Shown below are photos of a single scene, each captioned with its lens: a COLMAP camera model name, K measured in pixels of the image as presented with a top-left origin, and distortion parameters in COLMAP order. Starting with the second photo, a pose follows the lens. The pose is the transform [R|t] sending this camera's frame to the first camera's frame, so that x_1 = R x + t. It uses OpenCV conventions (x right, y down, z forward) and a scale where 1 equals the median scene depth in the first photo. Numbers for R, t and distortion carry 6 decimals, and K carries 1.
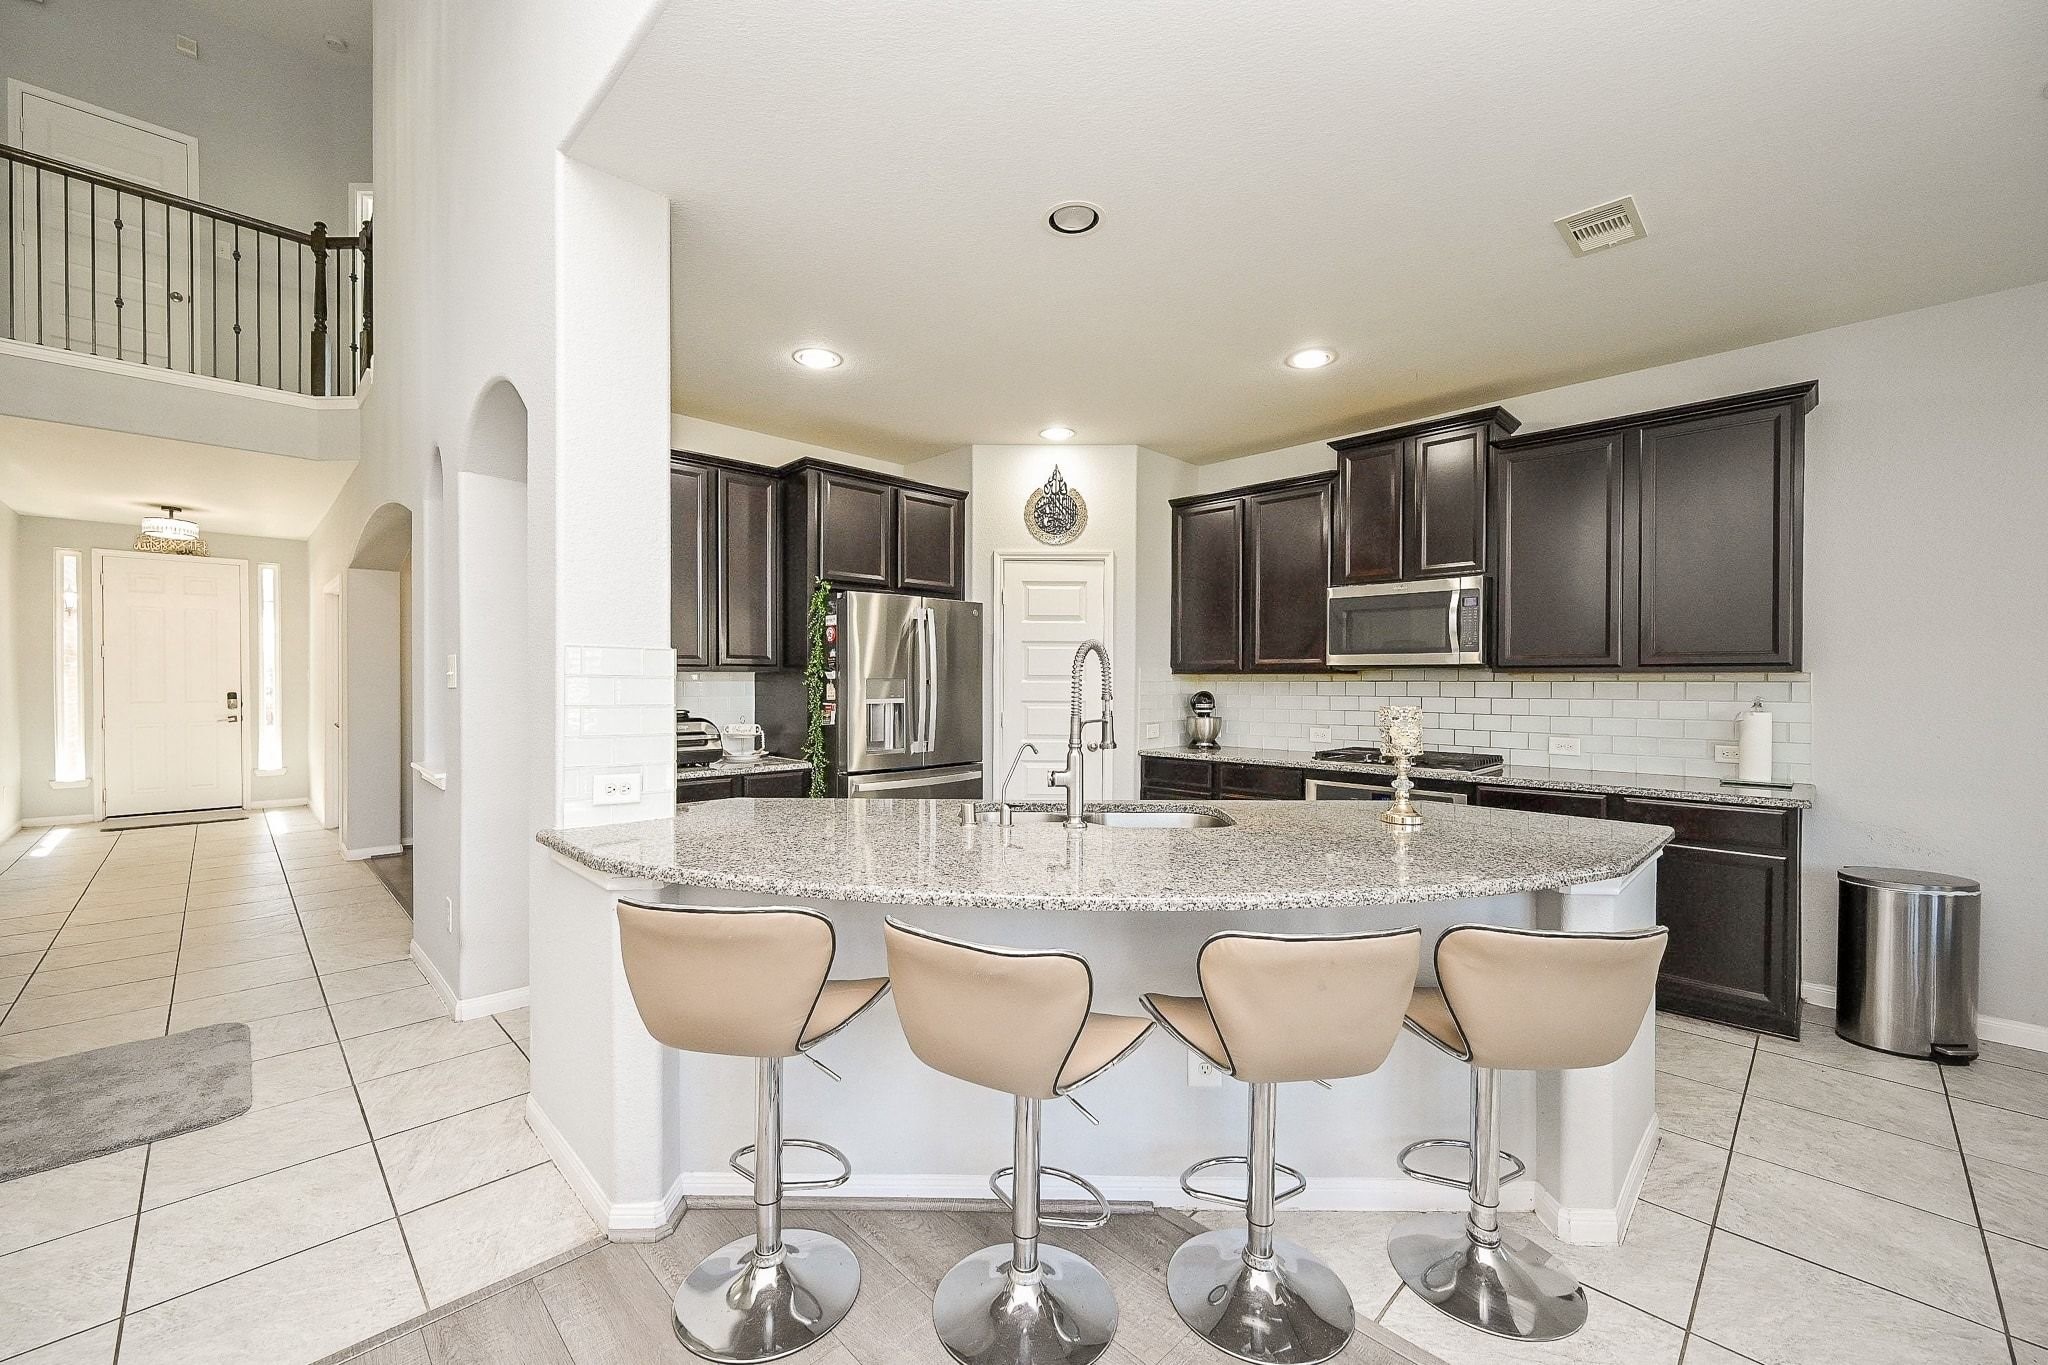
lens RADIAL K [[808.5, 0, 1020.3], [0, 808.5, 686.8], [0, 0, 1]] dist [-0.001136, 0.000552]
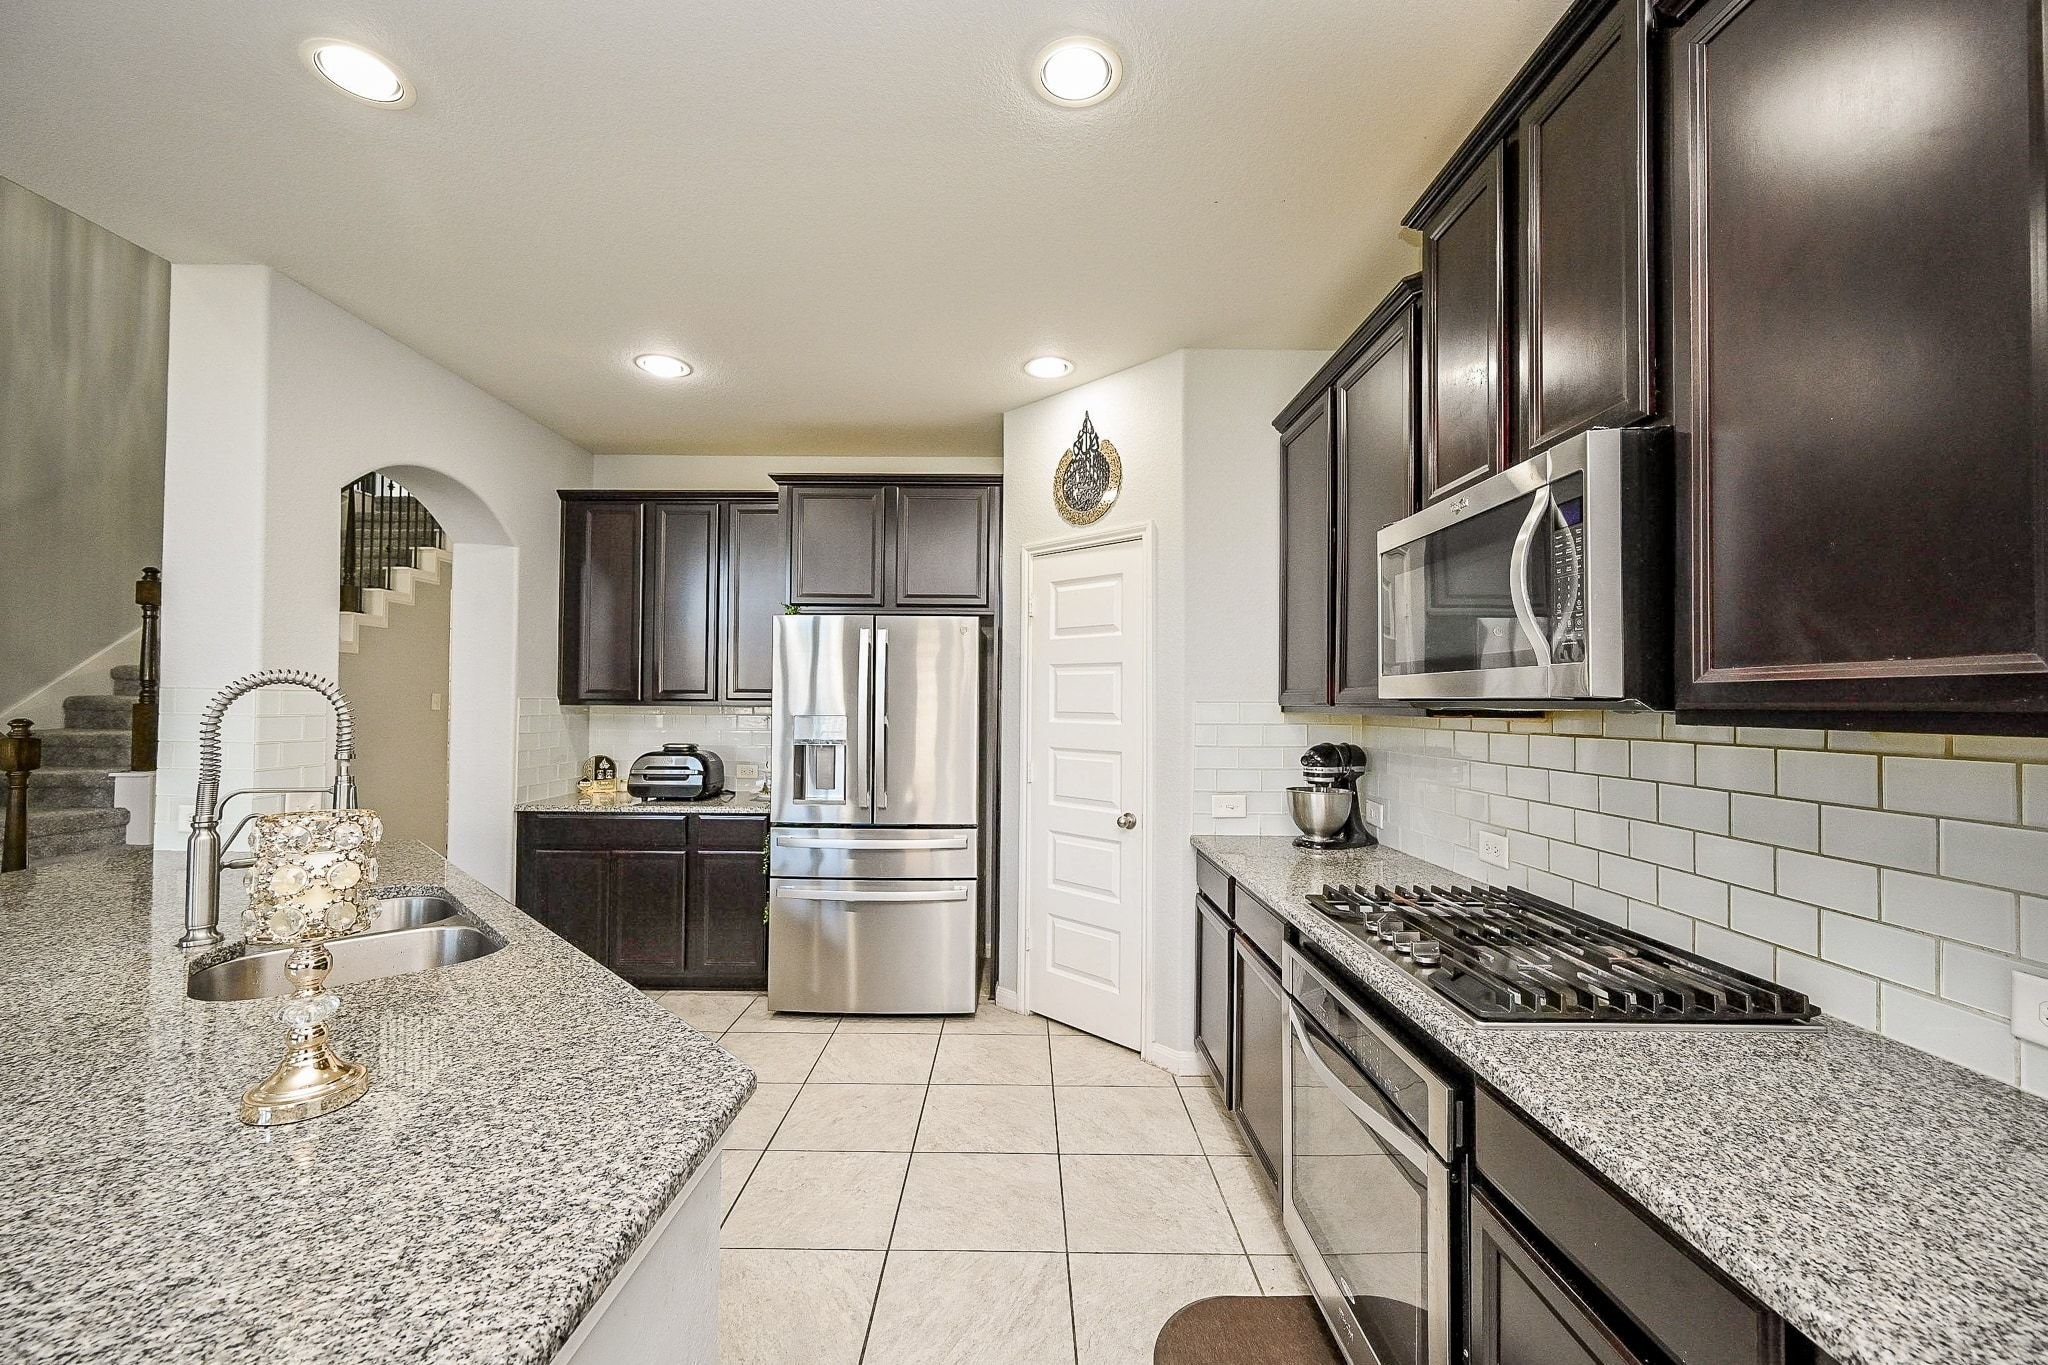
lens RADIAL K [[813.2, 0, 1021.2], [0, 813.2, 686.4], [0, 0, 1]] dist [-0.001107, 0.000393]
pose [[0.710434, -0.012471, -0.703653, 0.662682], [-0.012144, 0.999477, -0.029975, -0.020218], [0.703659, 0.029840, 0.709911, 0.628928]]
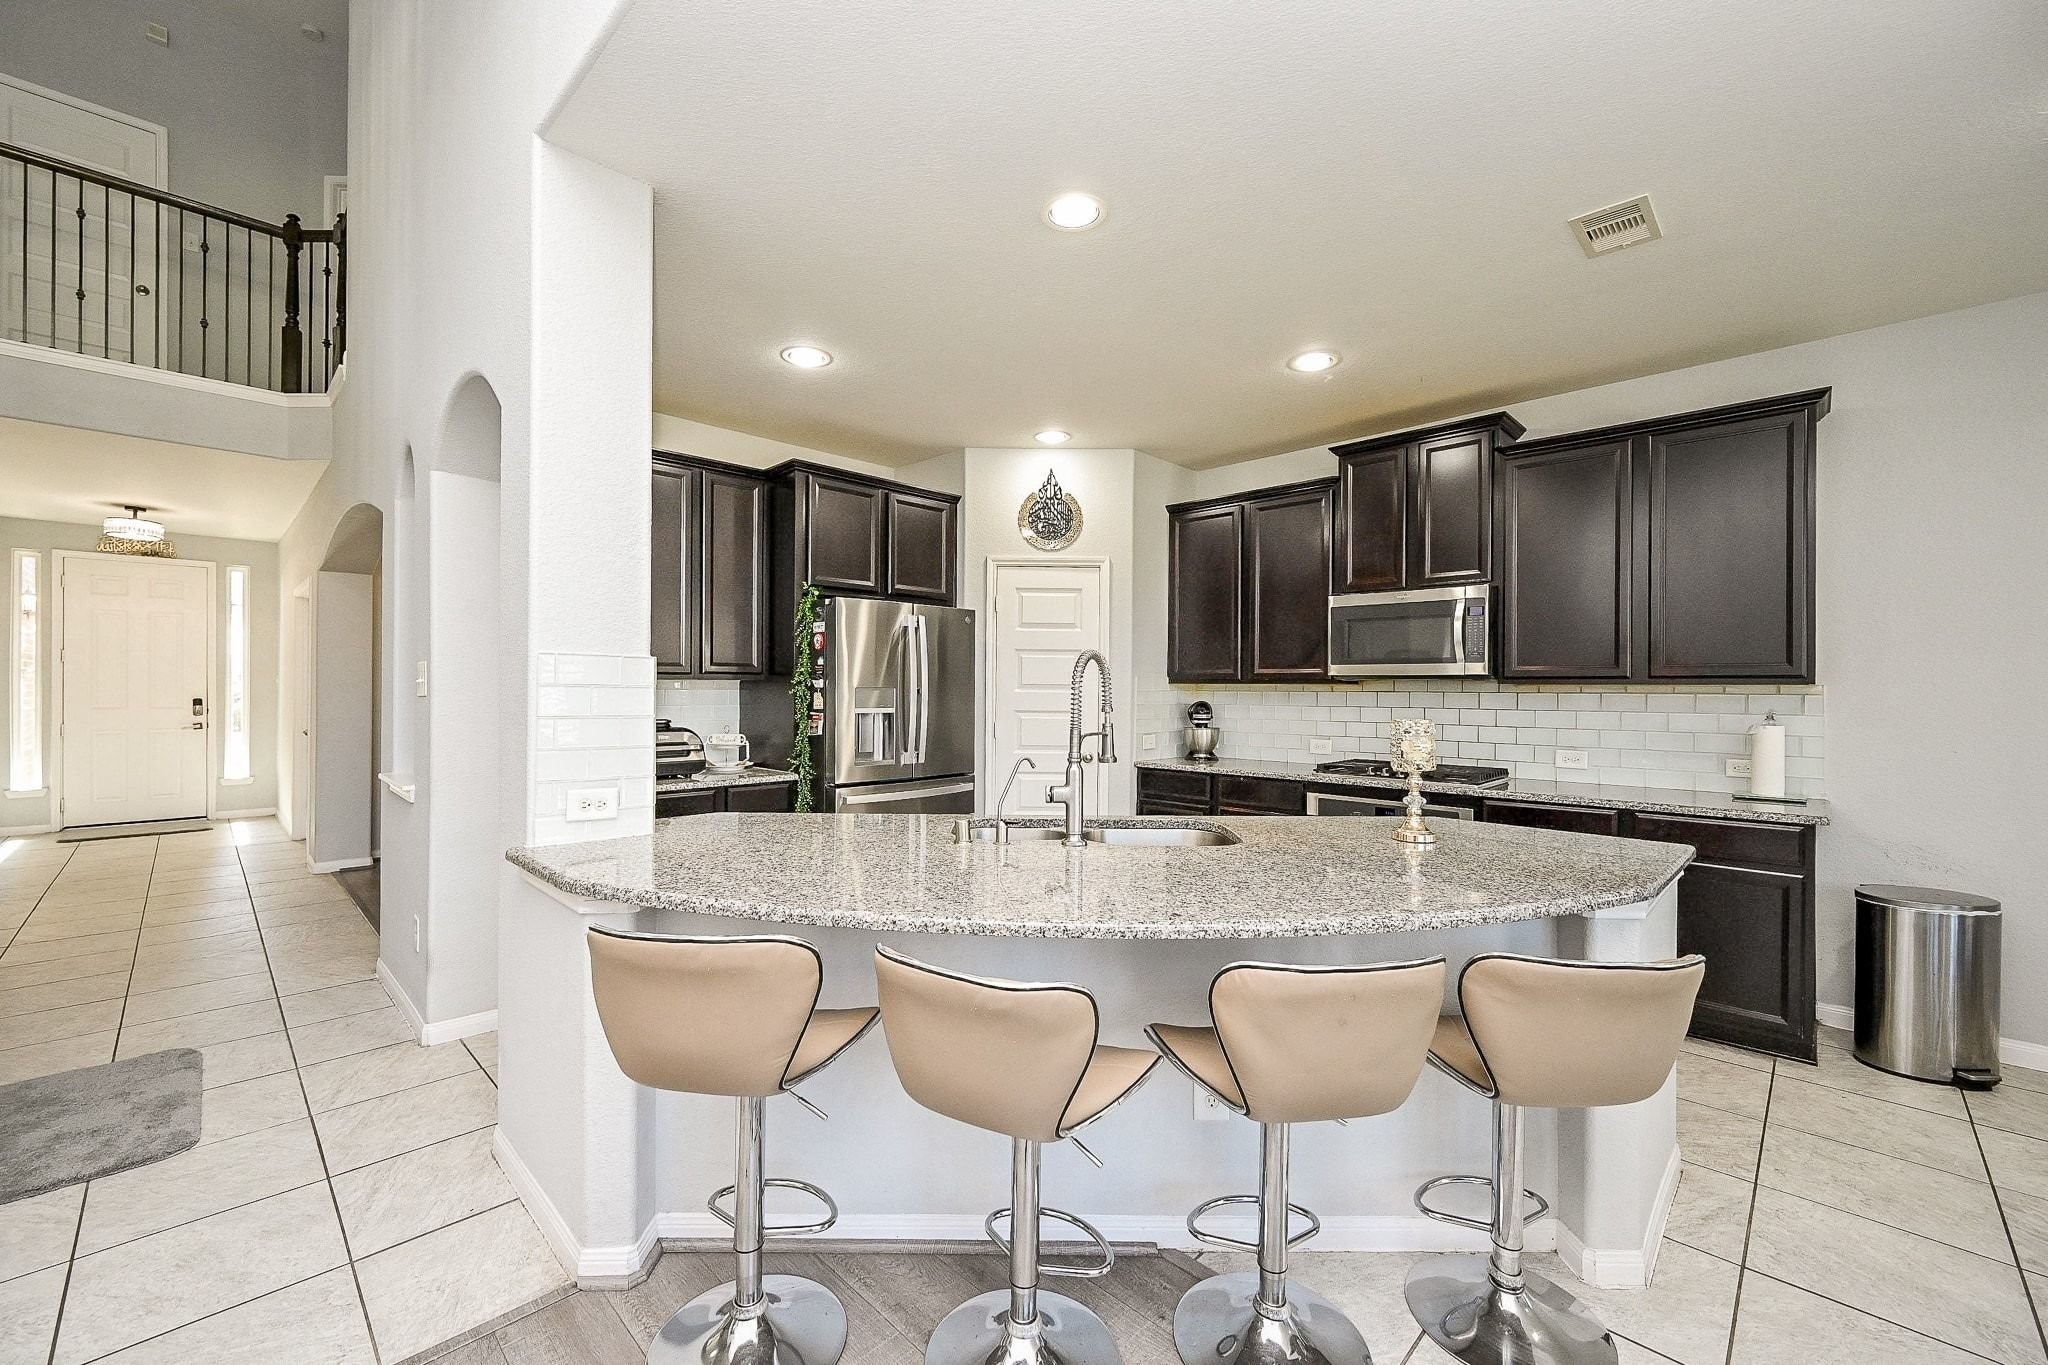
lens RADIAL K [[817.8, 0, 1019.8], [0, 817.8, 687.0], [0, 0, 1]] dist [-0.000946, 0.000482]
pose [[0.999925, 0.003523, 0.011770, -0.005442], [-0.003415, 0.999951, -0.009239, -0.002629], [-0.011802, 0.009198, 0.999888, 0.020688]]
